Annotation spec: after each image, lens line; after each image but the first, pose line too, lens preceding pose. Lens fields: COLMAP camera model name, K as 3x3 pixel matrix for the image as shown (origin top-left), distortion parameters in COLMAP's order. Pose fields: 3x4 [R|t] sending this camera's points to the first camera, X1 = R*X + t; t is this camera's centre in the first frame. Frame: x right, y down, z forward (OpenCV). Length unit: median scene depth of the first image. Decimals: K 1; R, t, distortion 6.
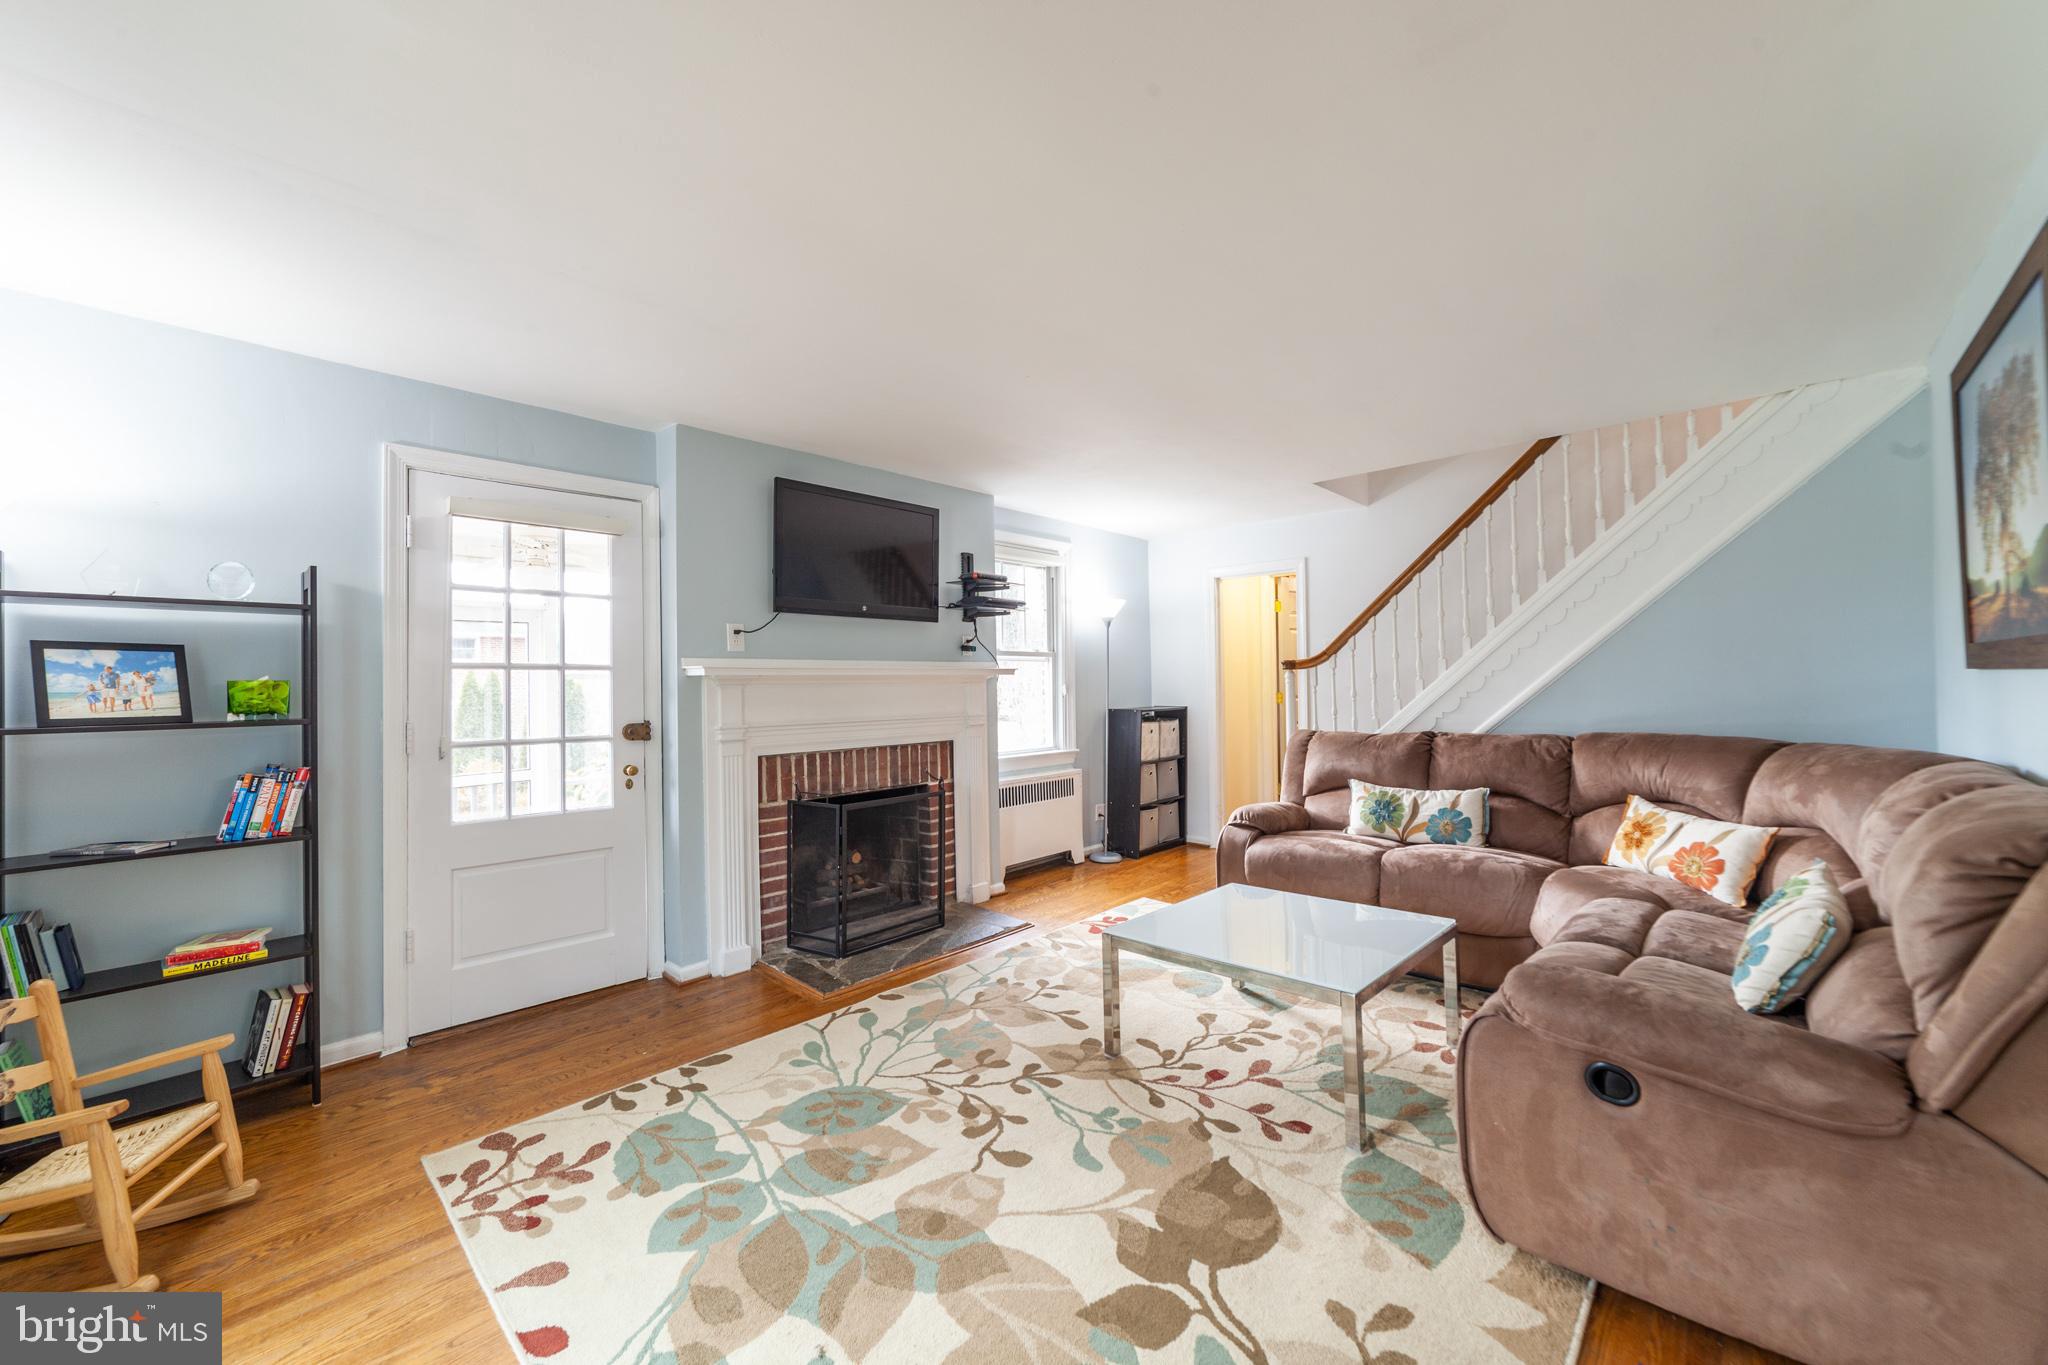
lens RADIAL K [[818.5, 0, 1024.0], [0, 818.5, 674.8], [0, 0, 1]] dist [-0.031704, 0.014341]
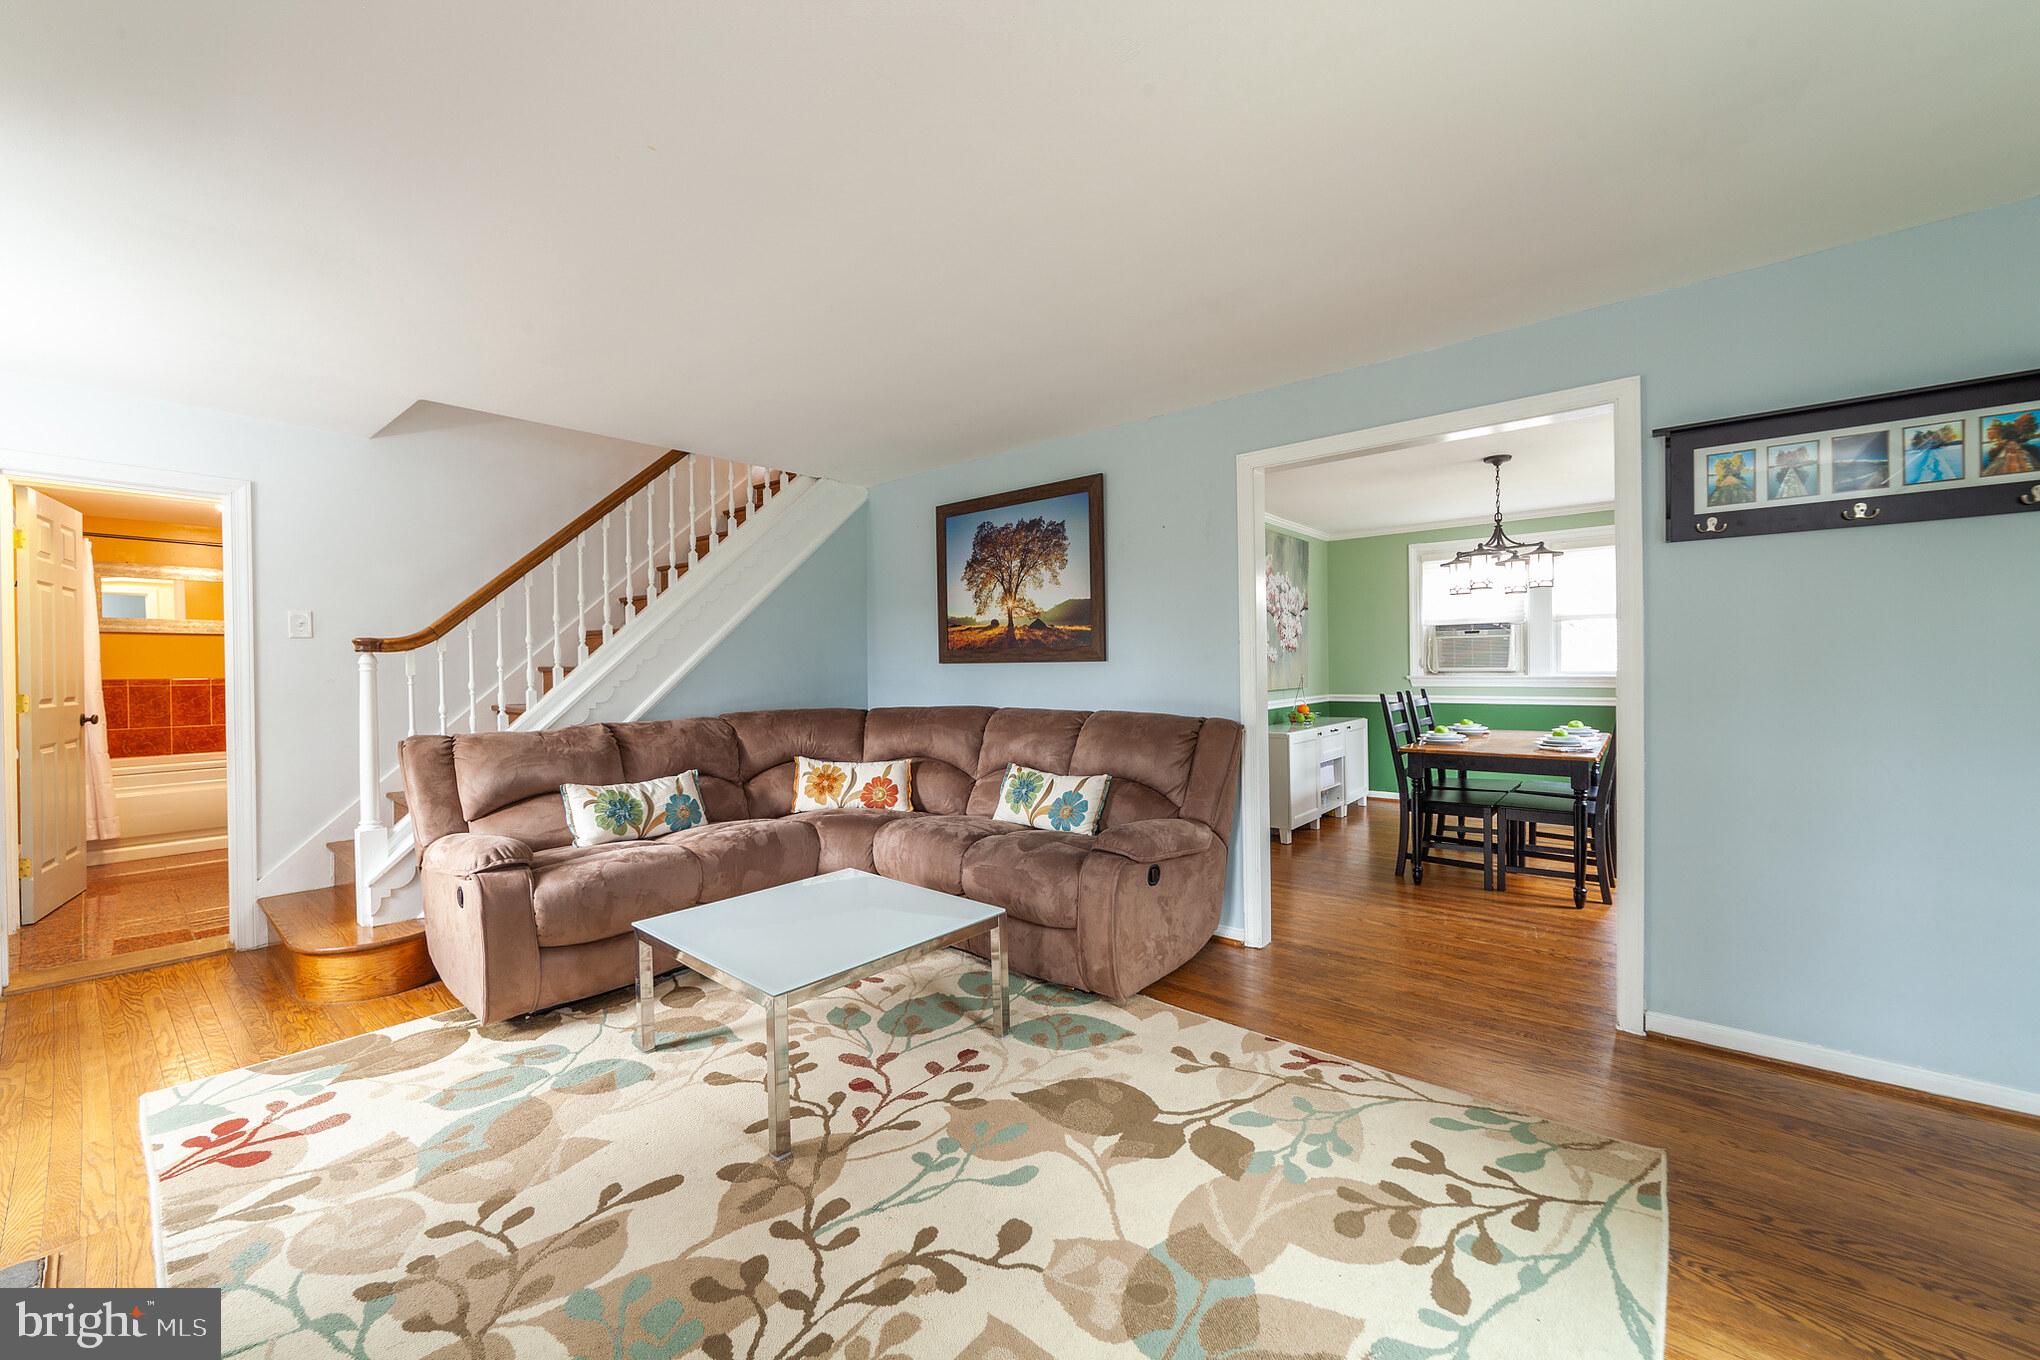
lens RADIAL K [[799.2, 0, 1031.3], [0, 799.2, 672.1], [0, 0, 1]] dist [-0.002509, 0.000201]
pose [[-0.079217, 0.011904, 0.996786, -0.658717], [0.001644, 0.999929, -0.011811, 0.032889], [-0.996856, 0.000703, -0.079231, 0.840301]]
